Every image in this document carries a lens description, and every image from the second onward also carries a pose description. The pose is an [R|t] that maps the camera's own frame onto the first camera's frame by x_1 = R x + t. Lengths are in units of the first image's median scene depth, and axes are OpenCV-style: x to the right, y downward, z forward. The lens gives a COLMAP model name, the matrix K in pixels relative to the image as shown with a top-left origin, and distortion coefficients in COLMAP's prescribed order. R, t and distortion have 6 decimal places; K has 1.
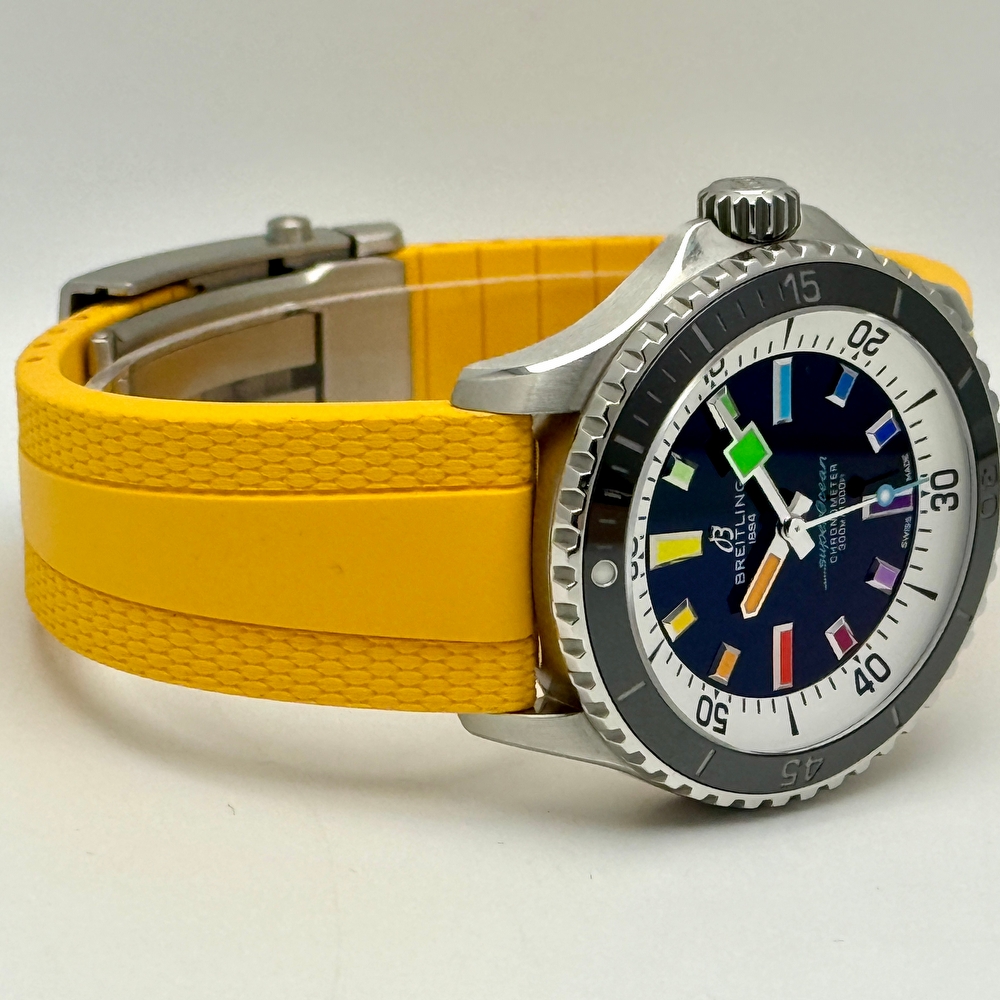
lens RADIAL K [[5369.0, 0, 500.0], [0, 5369.0, 500.0], [0, 0, 1]] dist [0.067292, -12.694737]
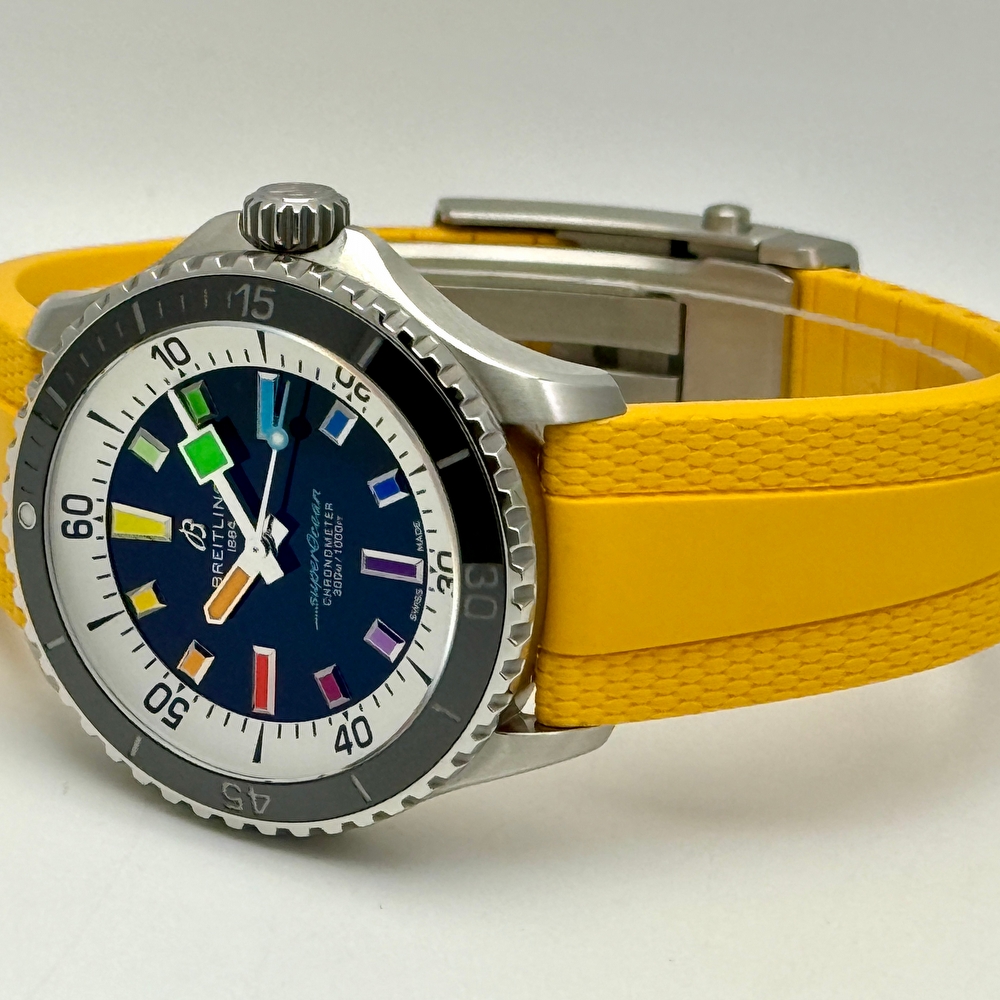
lens RADIAL K [[5369.0, 0, 500.0], [0, 5369.0, 500.0], [0, 0, 1]] dist [0.067292, -12.694737]
pose [[0.458135, 0.262362, -0.849281, 0.886953], [-0.253990, 0.954251, 0.157778, -0.165506], [0.851822, 0.143425, 0.503813, 0.547342]]
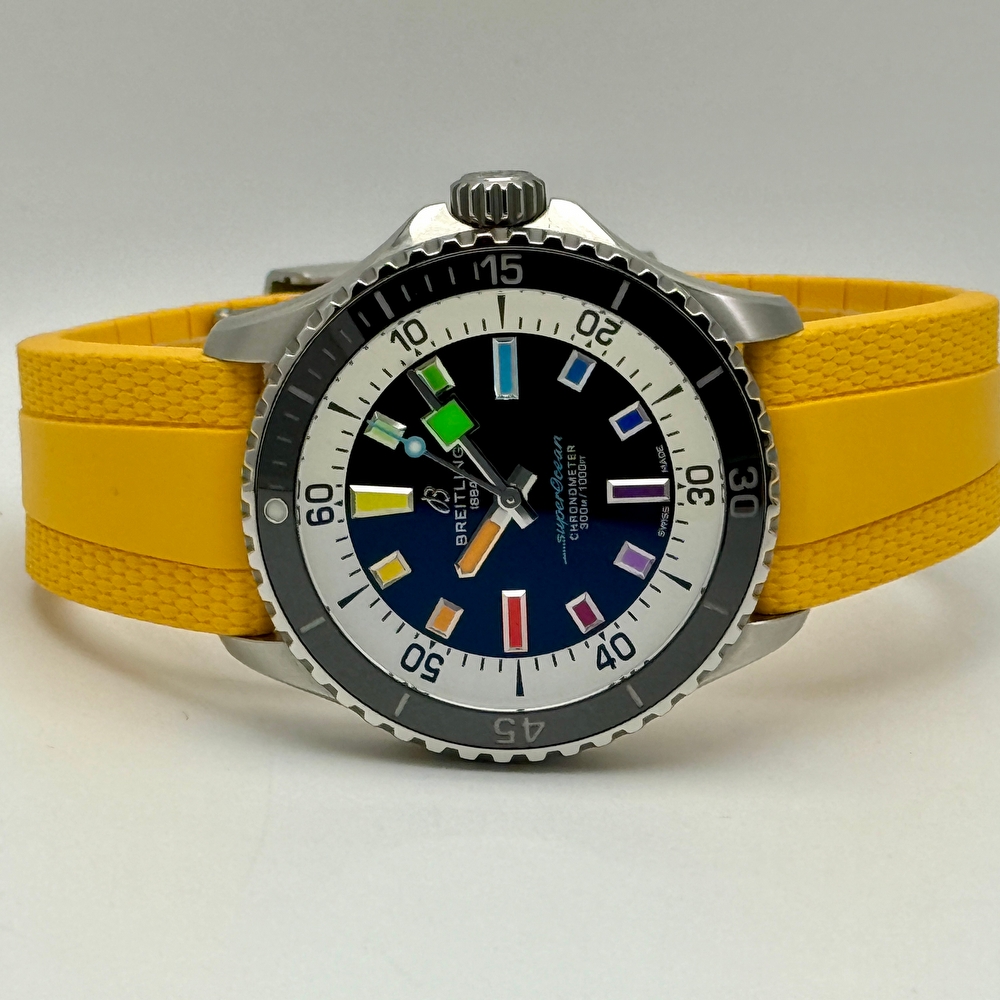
lens RADIAL K [[5369.0, 0, 500.0], [0, 5369.0, 500.0], [0, 0, 1]] dist [0.067292, -12.694737]
pose [[0.815154, 0.081823, -0.573436, 0.663187], [-0.118842, 0.992537, -0.027313, 0.034897], [0.566922, 0.090413, 0.818795, 0.122394]]
